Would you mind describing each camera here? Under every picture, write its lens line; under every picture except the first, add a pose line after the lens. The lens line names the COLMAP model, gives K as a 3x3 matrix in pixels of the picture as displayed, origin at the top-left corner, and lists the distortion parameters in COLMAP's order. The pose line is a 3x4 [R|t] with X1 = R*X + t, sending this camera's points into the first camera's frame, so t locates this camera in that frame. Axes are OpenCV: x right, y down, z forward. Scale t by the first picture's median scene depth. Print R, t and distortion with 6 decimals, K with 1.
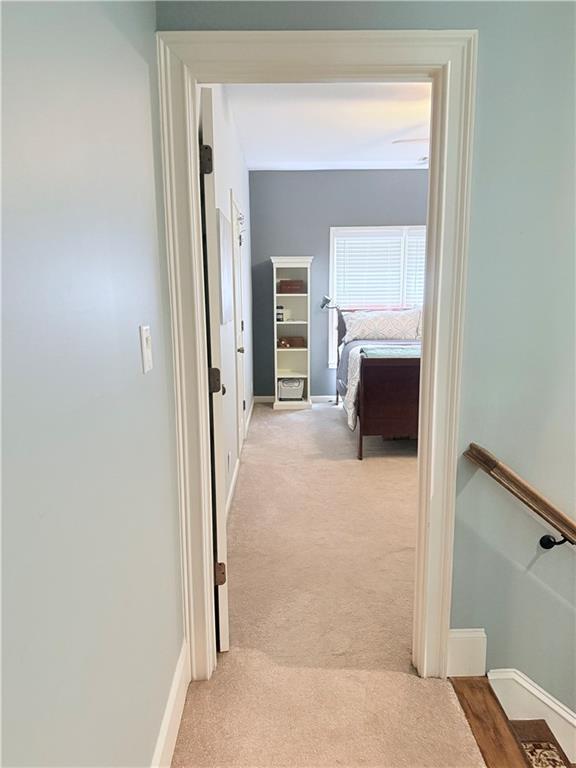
lens RADIAL K [[524.8, 0, 288.0], [0, 524.8, 384.0], [0, 0, 1]] dist [0.157570, -0.231415]
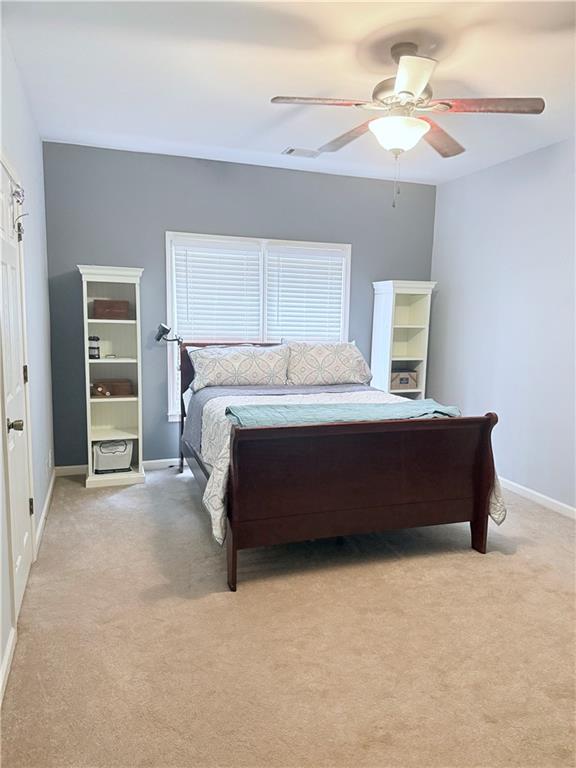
lens RADIAL K [[524.8, 0, 288.0], [0, 524.8, 384.0], [0, 0, 1]] dist [0.157570, -0.231415]
pose [[0.946230, -0.014985, 0.323148, -0.002111], [0.028297, 0.998932, -0.036537, -0.053983], [-0.322256, 0.043717, 0.945643, 0.264203]]
